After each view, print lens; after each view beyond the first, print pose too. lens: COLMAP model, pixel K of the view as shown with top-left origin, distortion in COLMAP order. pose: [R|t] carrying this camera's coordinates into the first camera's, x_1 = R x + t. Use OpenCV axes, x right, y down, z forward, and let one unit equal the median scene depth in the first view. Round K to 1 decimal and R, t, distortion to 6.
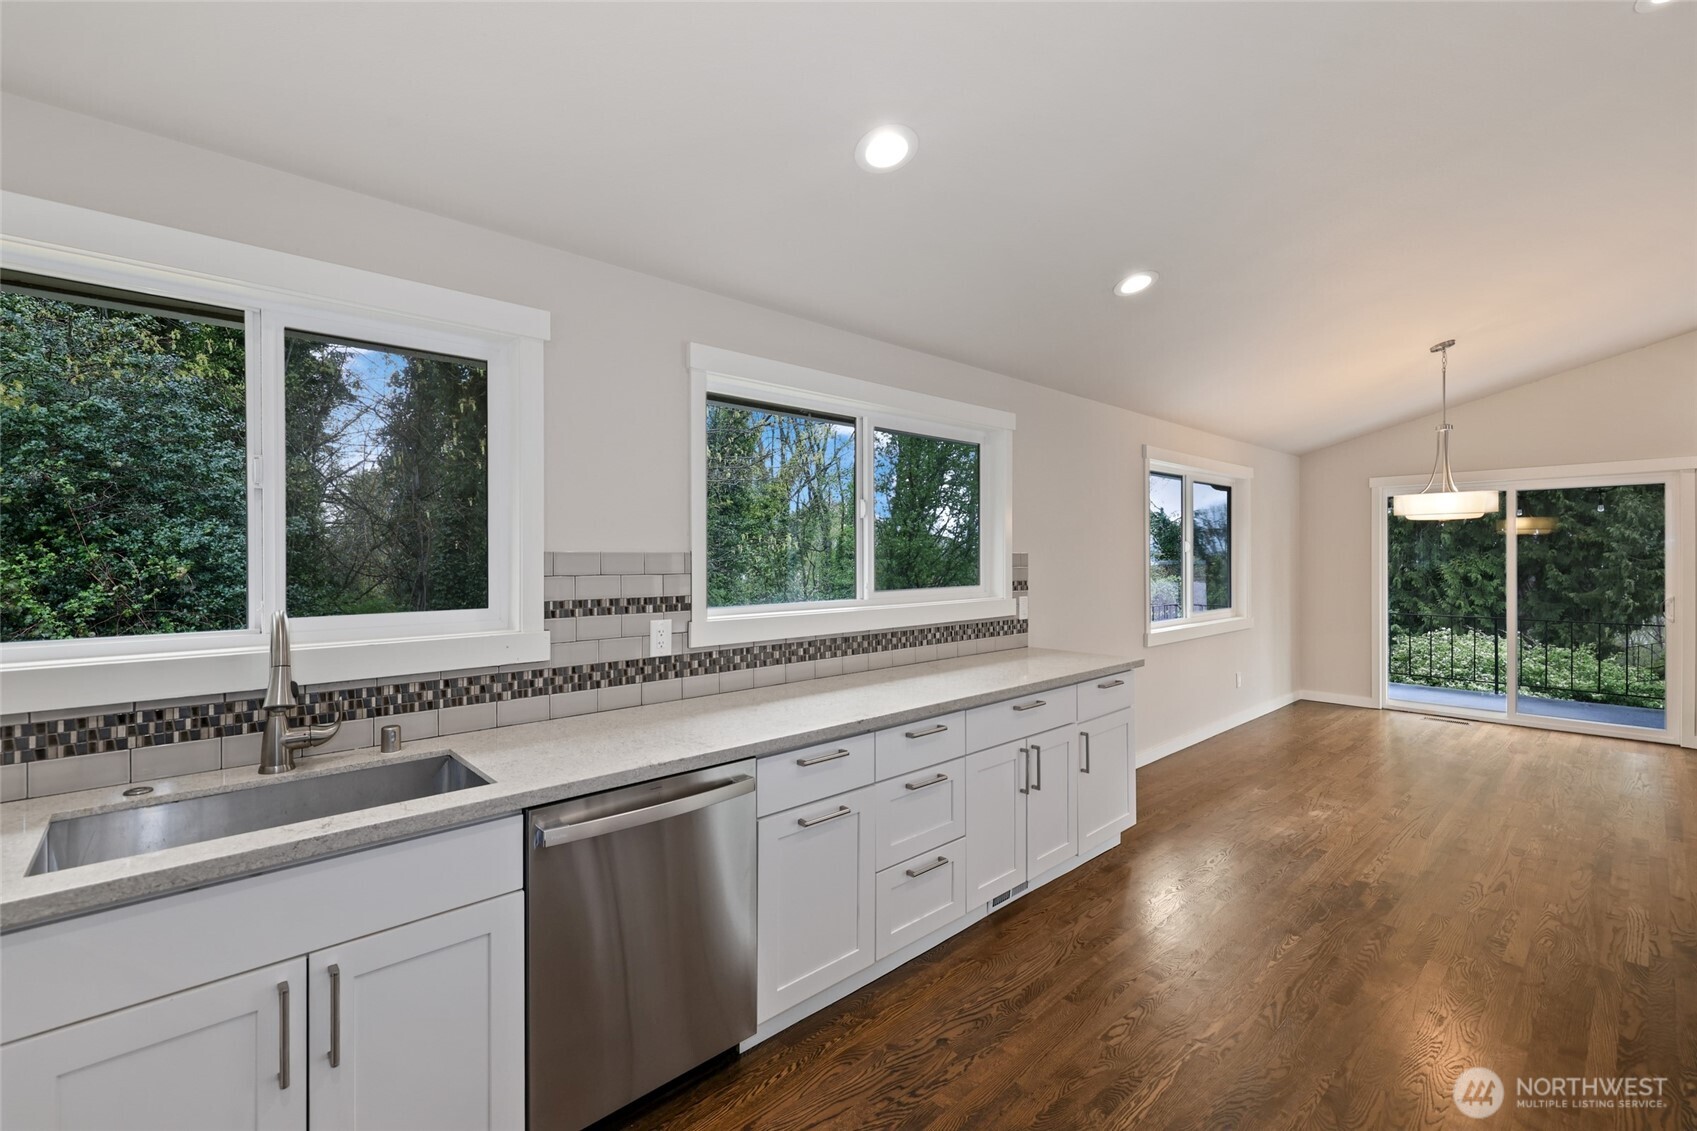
lens RADIAL K [[735.4, 0, 853.8], [0, 735.4, 557.5], [0, 0, 1]] dist [-0.015589, 0.006649]
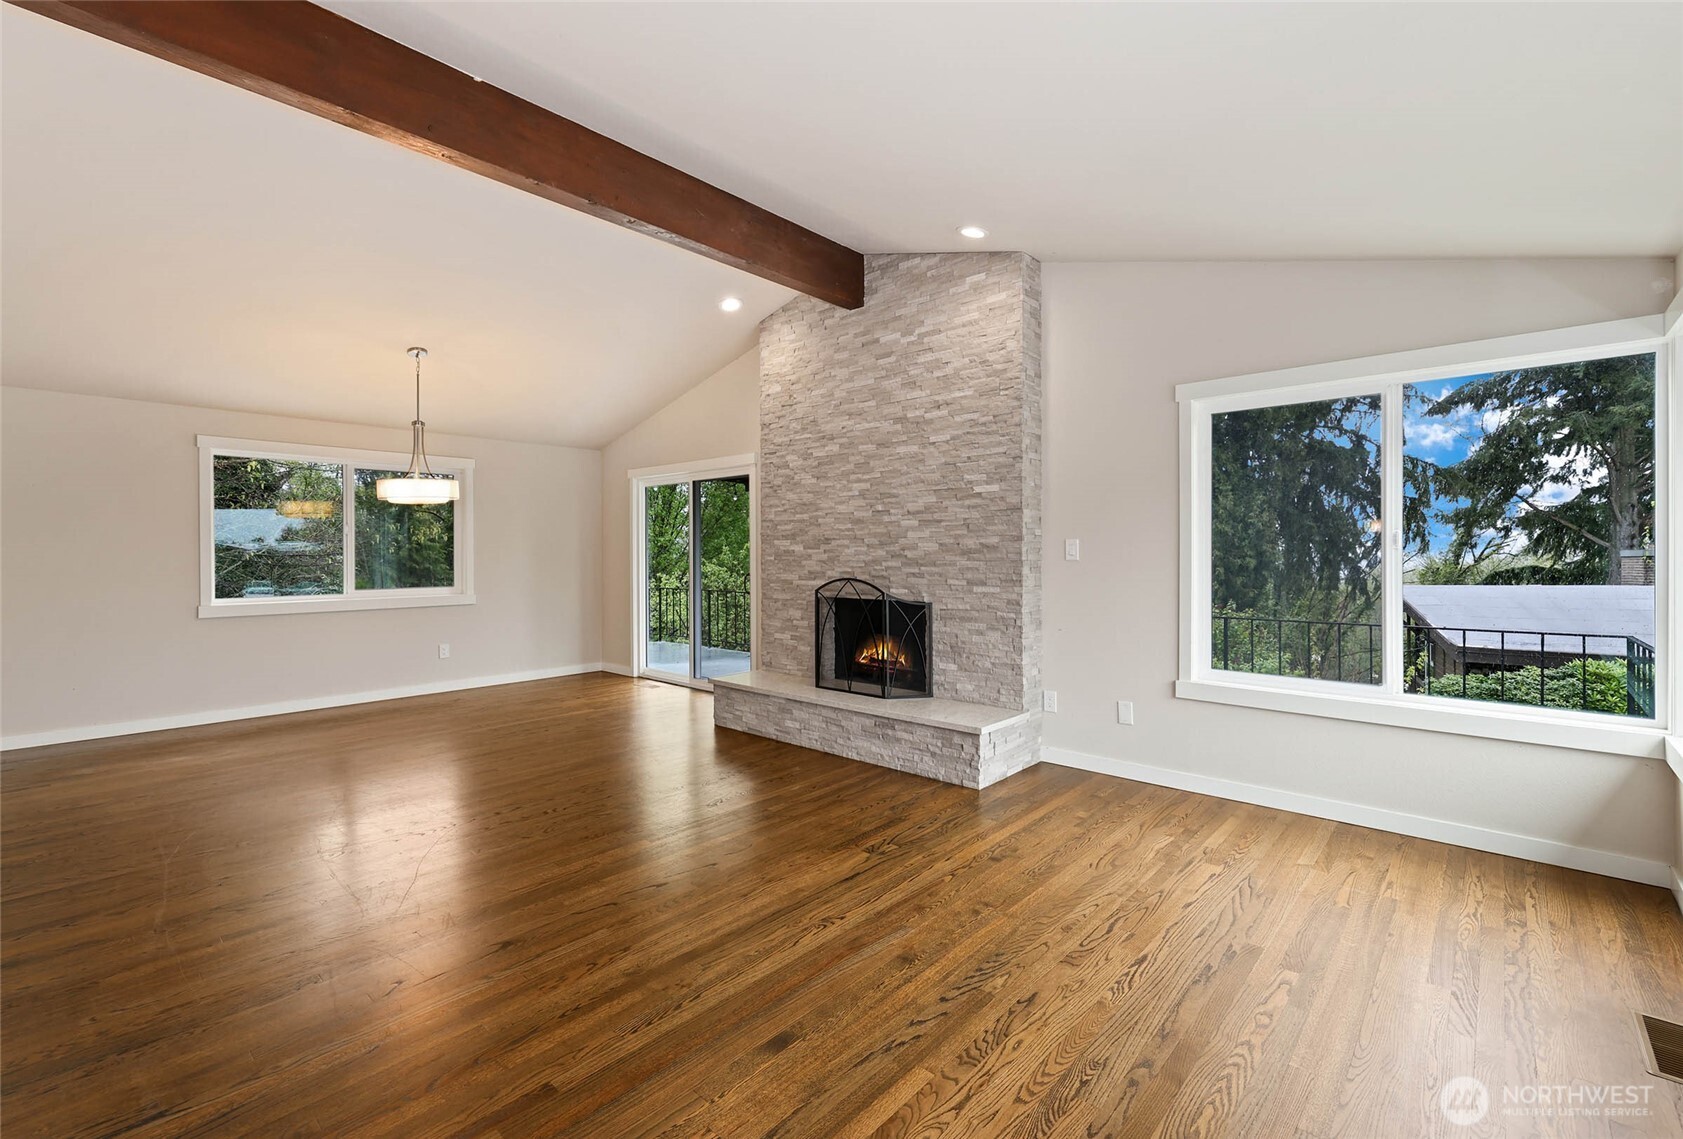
lens RADIAL K [[720.8, 0, 865.0], [0, 720.8, 556.7], [0, 0, 1]] dist [-0.008595, -0.000092]
pose [[0.993948, -0.001927, 0.109832, 2.347797], [0.001578, 0.999993, 0.003267, 0.049969], [-0.109837, -0.003074, 0.993945, -0.338122]]
